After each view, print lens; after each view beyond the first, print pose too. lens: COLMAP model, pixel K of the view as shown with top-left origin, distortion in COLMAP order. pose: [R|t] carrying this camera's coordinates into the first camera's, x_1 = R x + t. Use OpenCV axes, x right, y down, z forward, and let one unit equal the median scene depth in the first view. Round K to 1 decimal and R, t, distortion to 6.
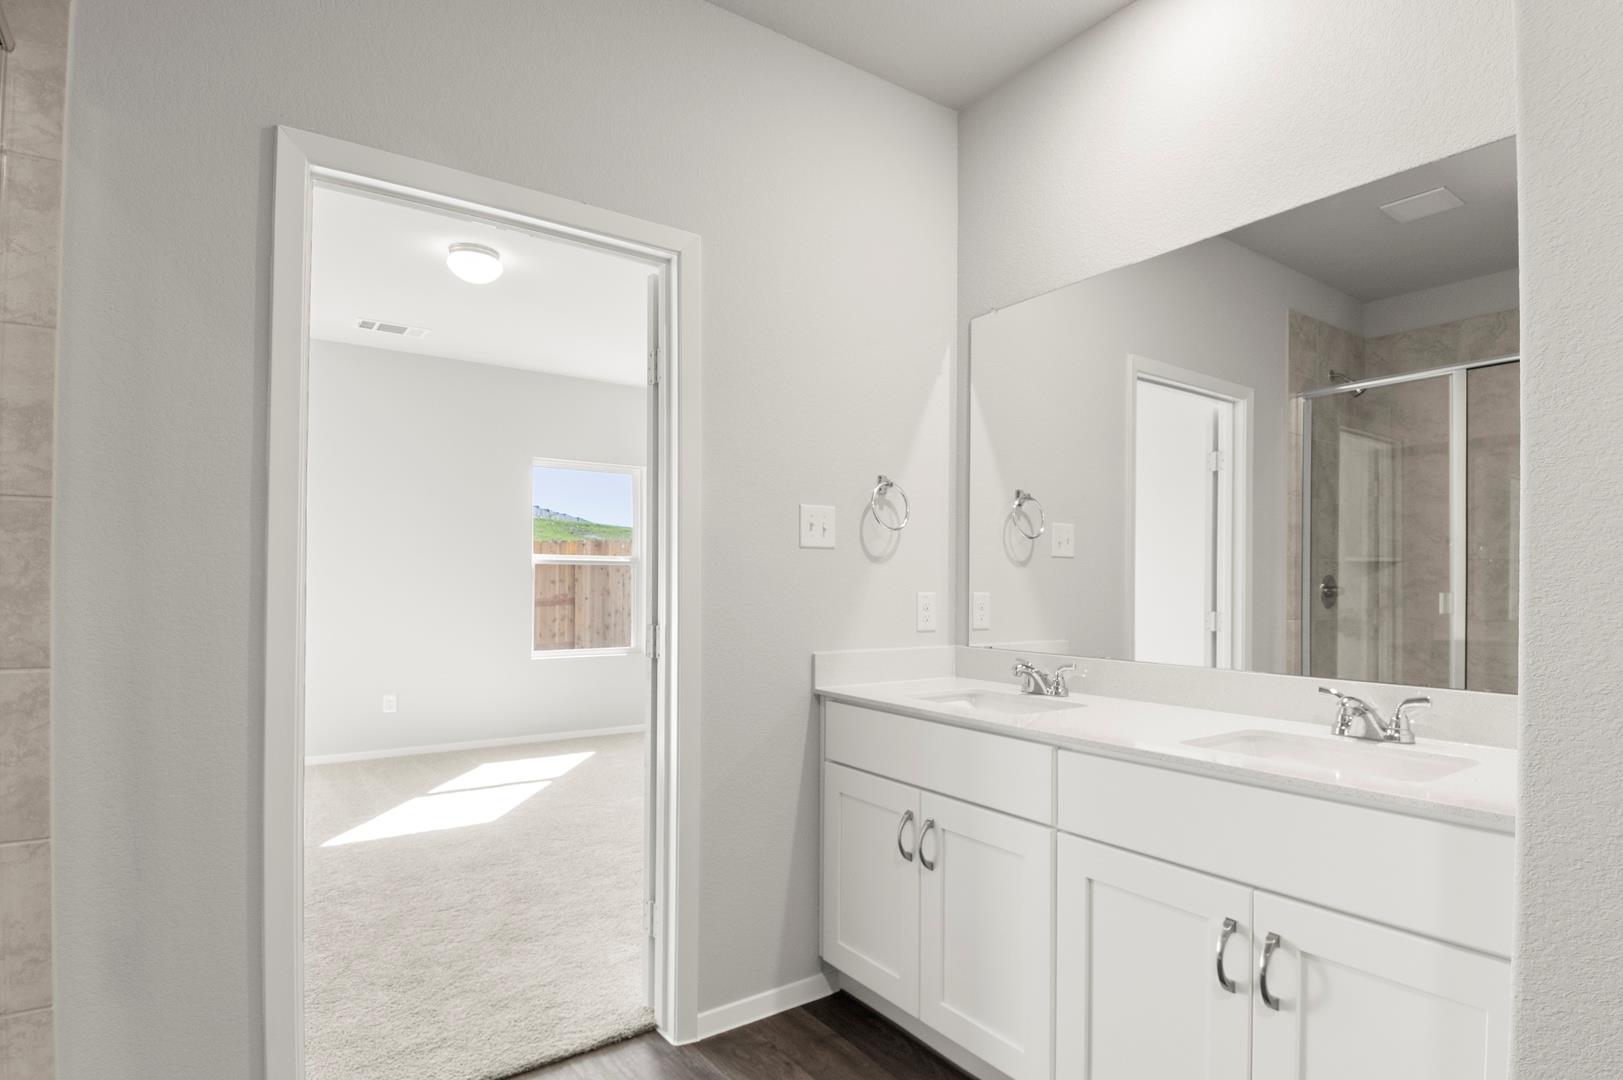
lens RADIAL K [[861.4, 0, 844.5], [0, 861.4, 577.6], [0, 0, 1]] dist [0.027240, -0.037025]
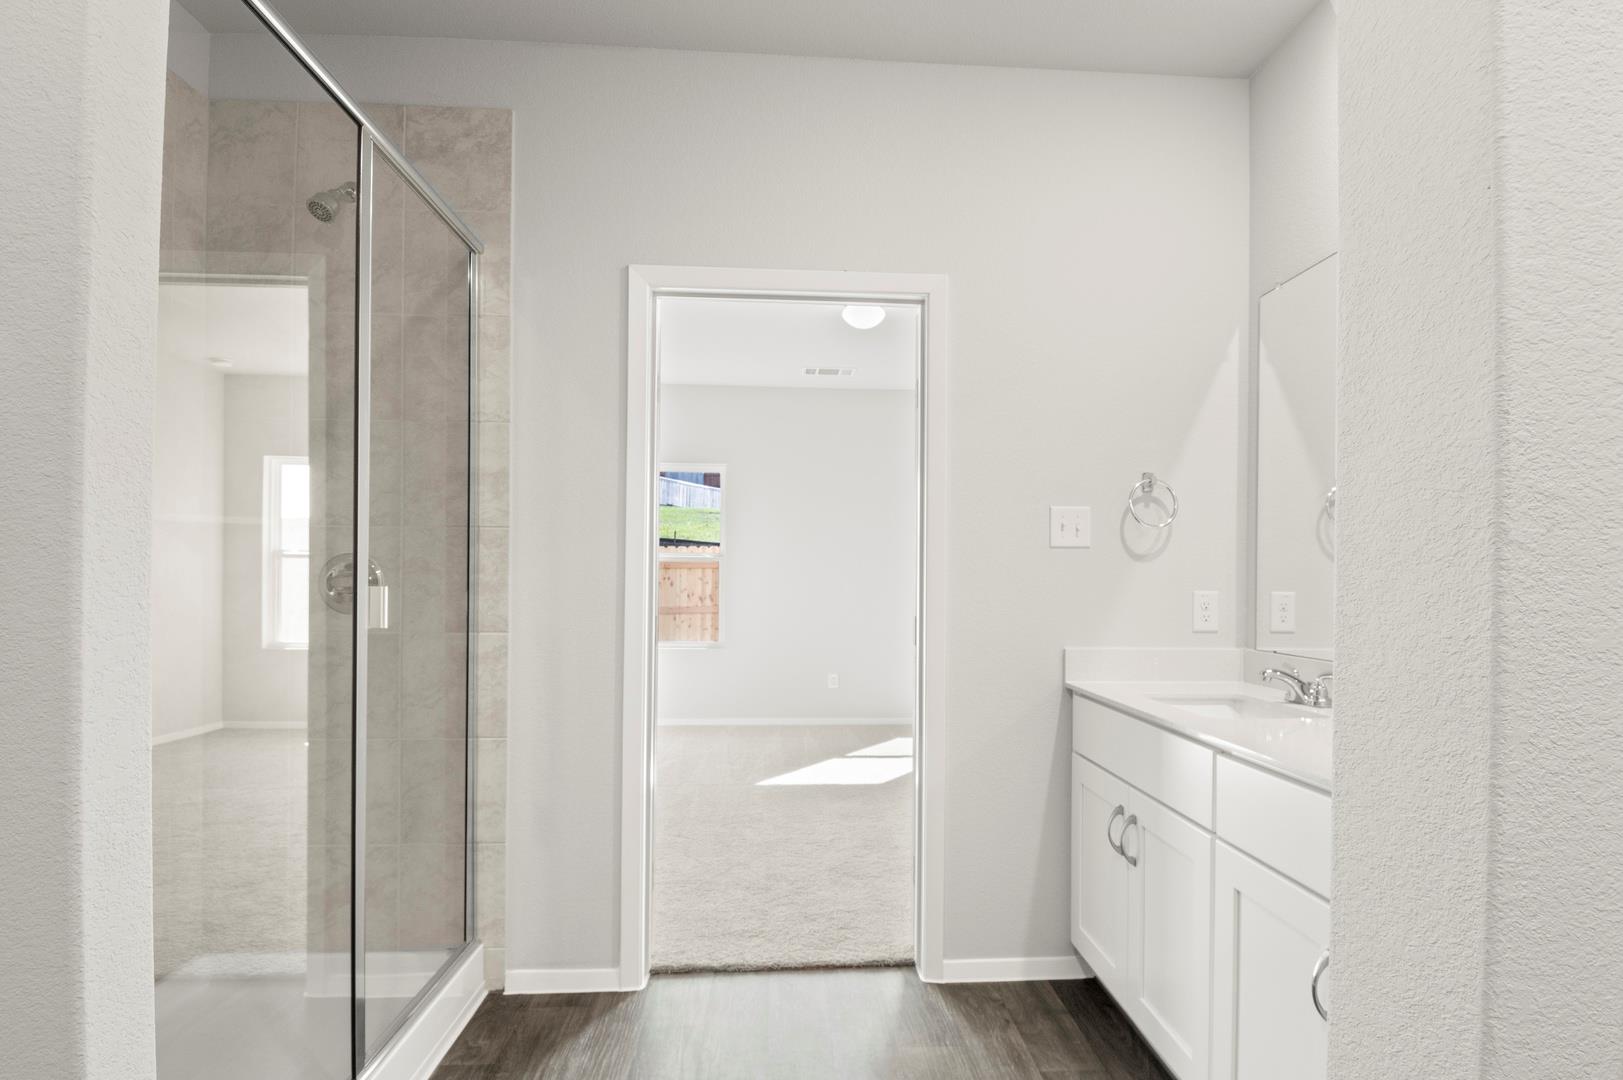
lens RADIAL K [[861.4, 0, 844.5], [0, 861.4, 577.6], [0, 0, 1]] dist [0.027240, -0.037025]
pose [[0.846833, -0.000657, -0.531859, 0.321636], [0.001330, 0.999999, 0.000882, 0.000690], [0.531858, -0.001454, 0.846833, -0.031934]]
